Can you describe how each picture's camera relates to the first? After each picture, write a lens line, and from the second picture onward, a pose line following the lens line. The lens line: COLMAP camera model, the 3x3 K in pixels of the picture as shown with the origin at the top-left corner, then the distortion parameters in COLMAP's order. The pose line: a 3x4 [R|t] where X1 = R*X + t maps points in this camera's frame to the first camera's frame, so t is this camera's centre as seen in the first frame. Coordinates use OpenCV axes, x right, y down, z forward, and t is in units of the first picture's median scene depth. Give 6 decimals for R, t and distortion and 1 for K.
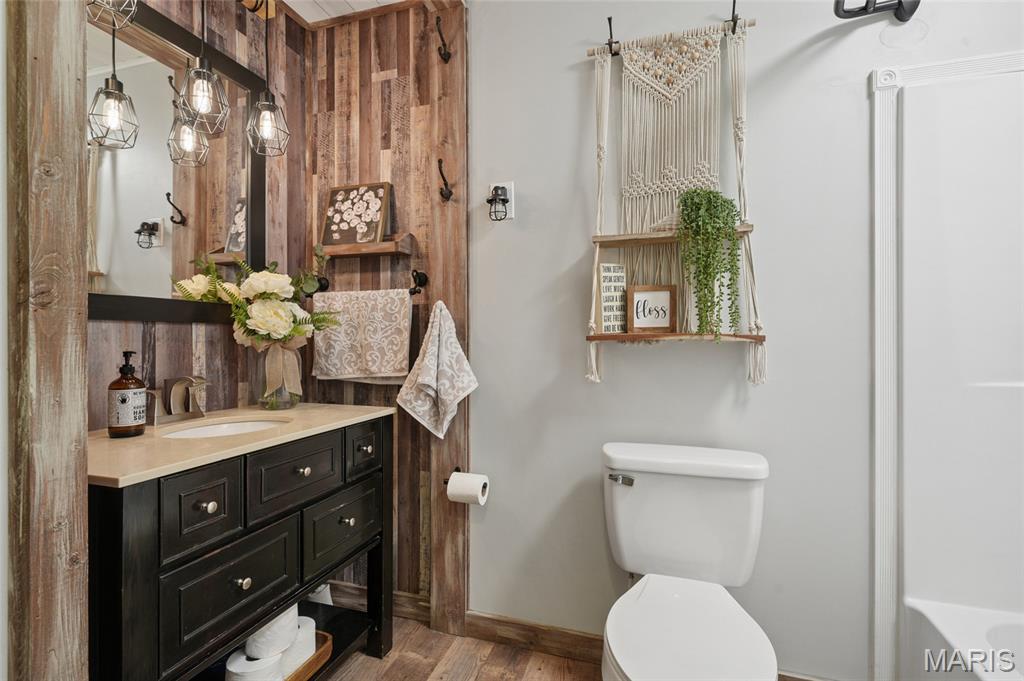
lens RADIAL K [[482.1, 0, 523.0], [0, 482.1, 340.2], [0, 0, 1]] dist [-0.000515, -0.000432]
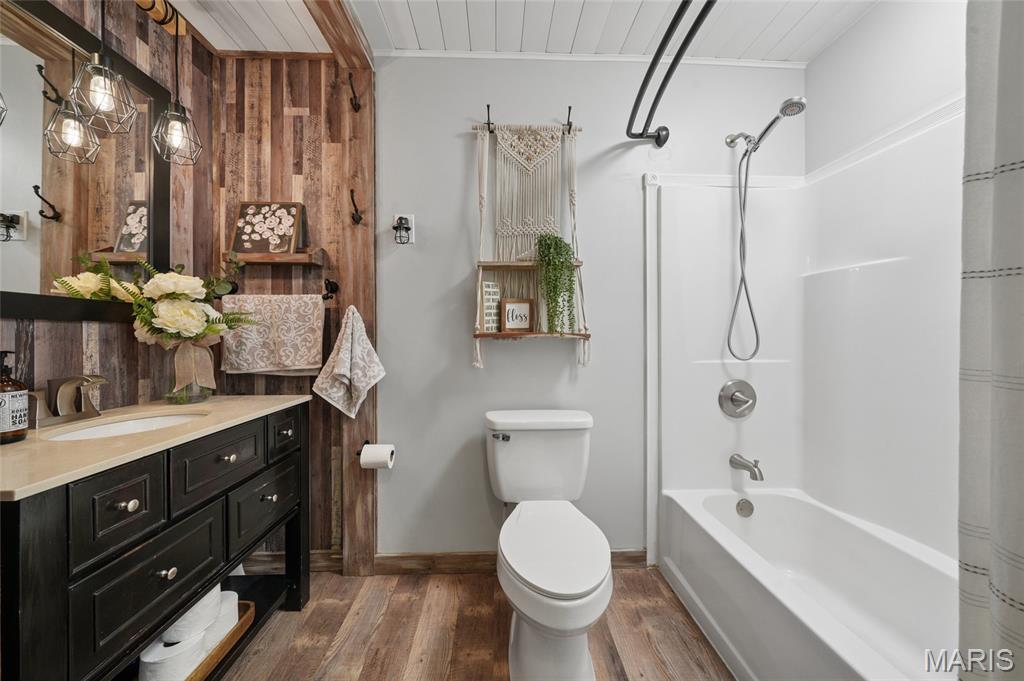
lens RADIAL K [[348.8, 0, 513.8], [0, 348.8, 336.7], [0, 0, 1]] dist [-0.007497, 0.000757]
pose [[0.939666, -0.002384, 0.342086, -0.094343], [0.002744, 0.999996, -0.000569, -0.000970], [-0.342083, 0.001473, 0.939668, 0.034377]]
